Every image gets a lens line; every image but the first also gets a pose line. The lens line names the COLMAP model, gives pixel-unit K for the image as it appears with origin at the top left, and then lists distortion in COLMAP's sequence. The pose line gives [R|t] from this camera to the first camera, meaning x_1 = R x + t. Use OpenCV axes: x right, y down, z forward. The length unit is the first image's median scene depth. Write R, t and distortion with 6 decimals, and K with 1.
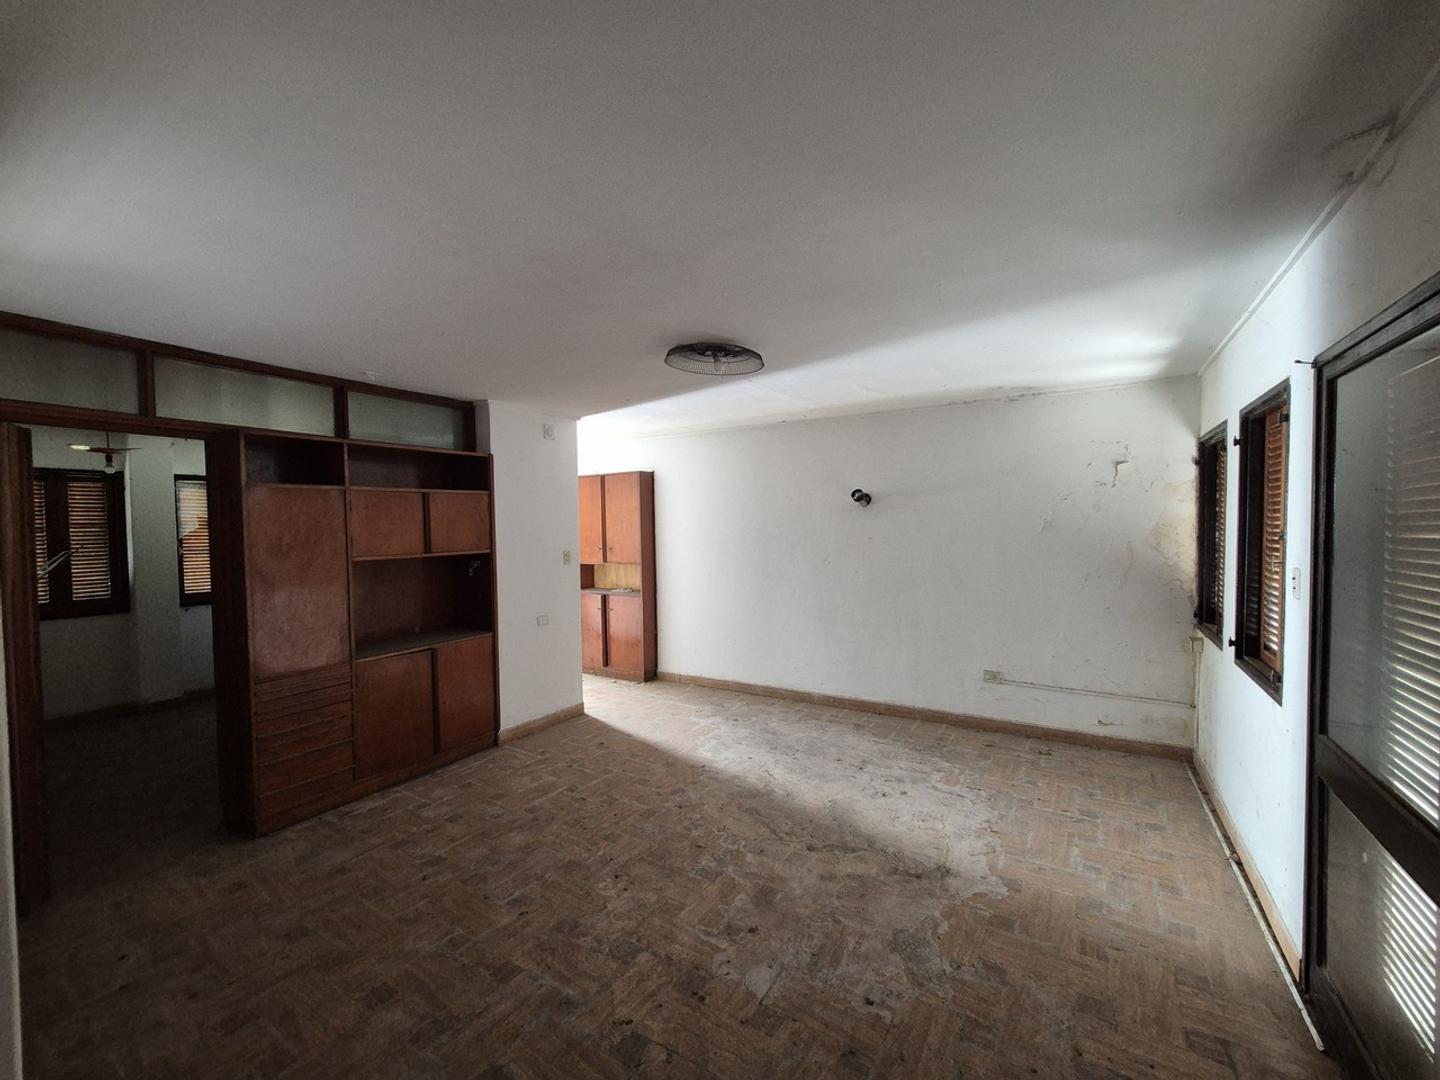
lens RADIAL K [[590.7, 0, 717.8], [0, 590.7, 543.2], [0, 0, 1]] dist [0.002998, 0.000072]
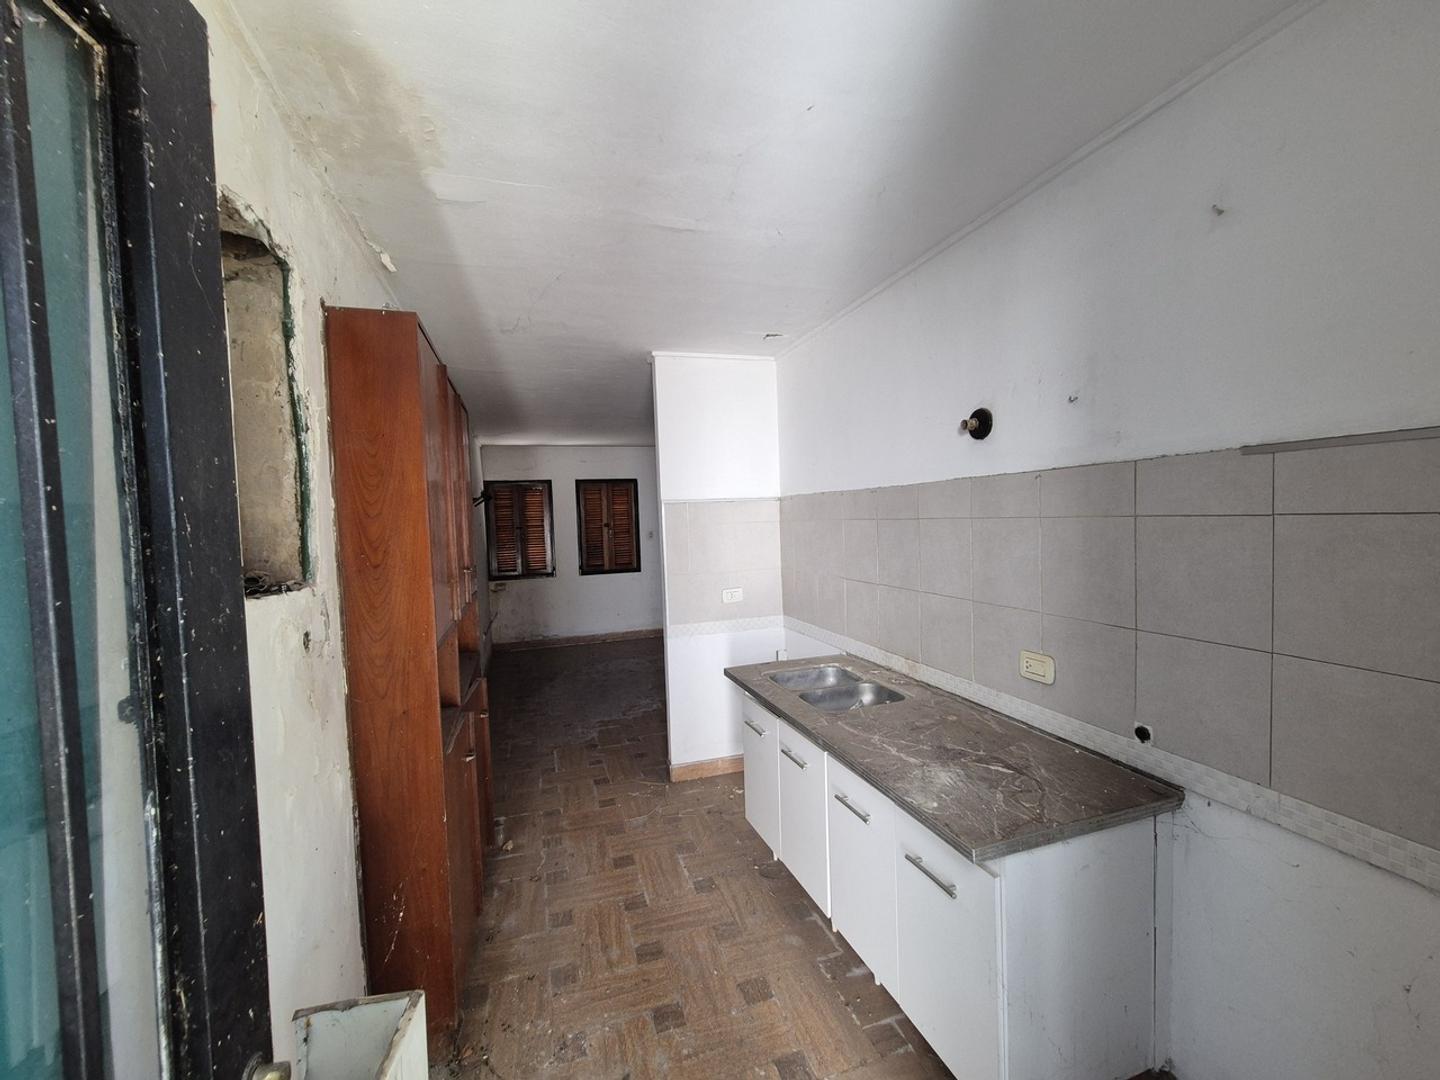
lens RADIAL K [[590.7, 0, 717.8], [0, 590.7, 543.2], [0, 0, 1]] dist [0.002998, 0.000072]
pose [[-0.758886, 0.012660, 0.651100, -1.182264], [0.064779, 0.996320, 0.056129, -0.043482], [-0.647993, 0.084773, -0.756914, 2.356379]]
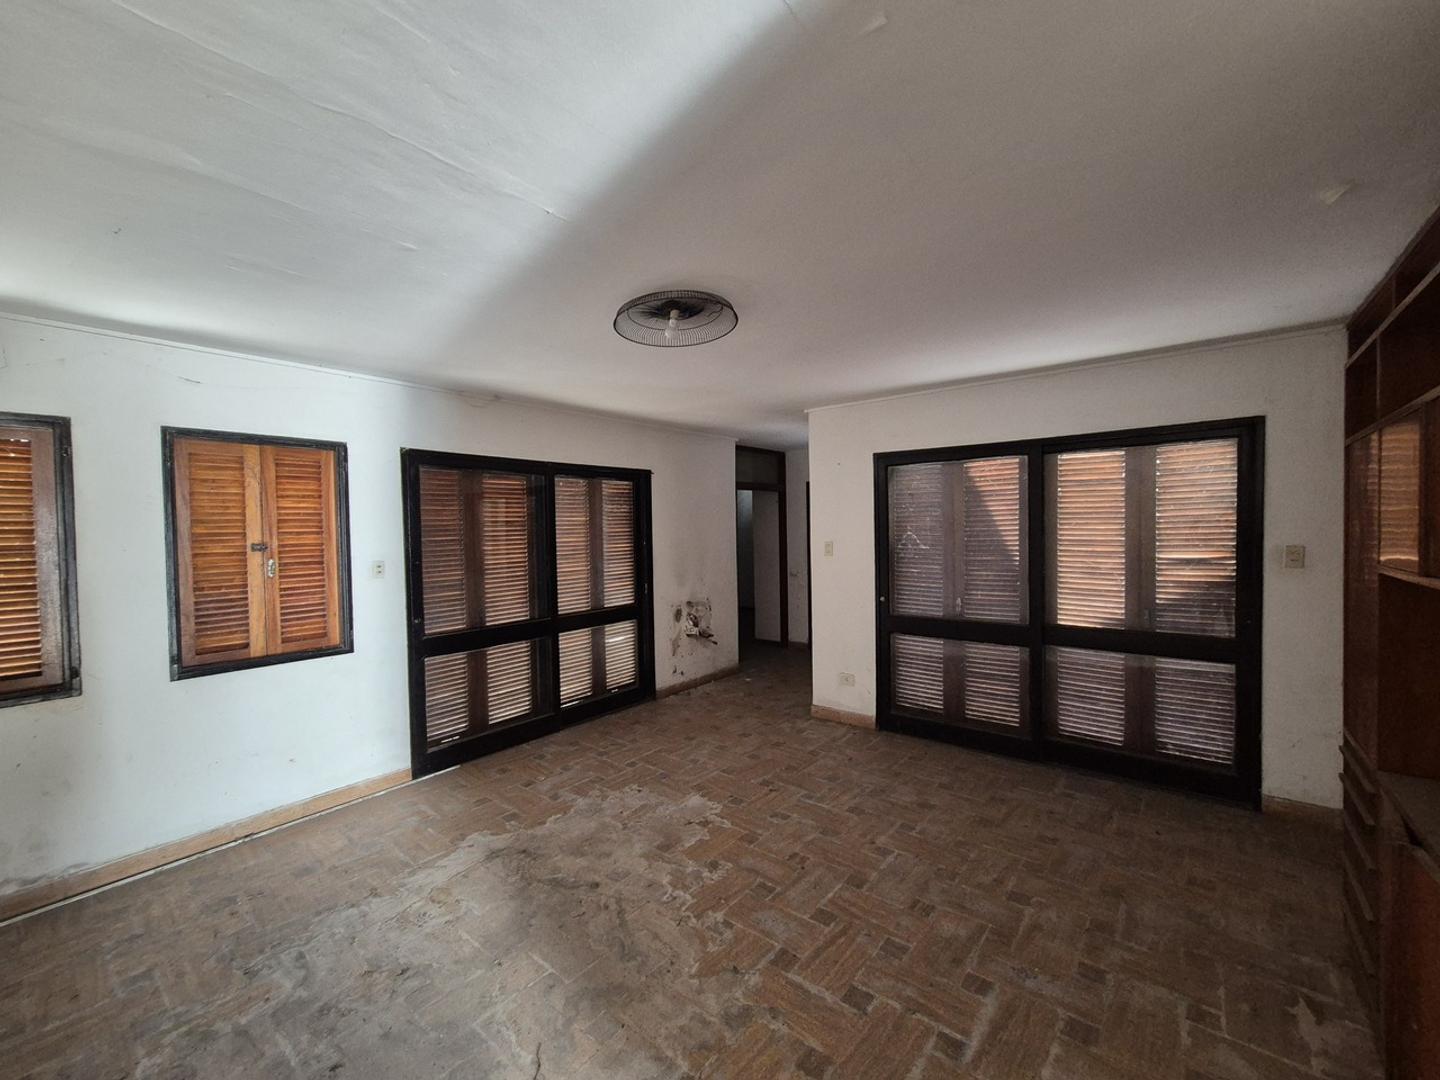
lens RADIAL K [[590.7, 0, 717.8], [0, 590.7, 543.2], [0, 0, 1]] dist [0.002998, 0.000072]
pose [[-0.991484, 0.028559, 0.127062, -0.146296], [0.035854, 0.997815, 0.055498, -0.045367], [-0.125199, 0.059581, -0.990341, 1.697688]]
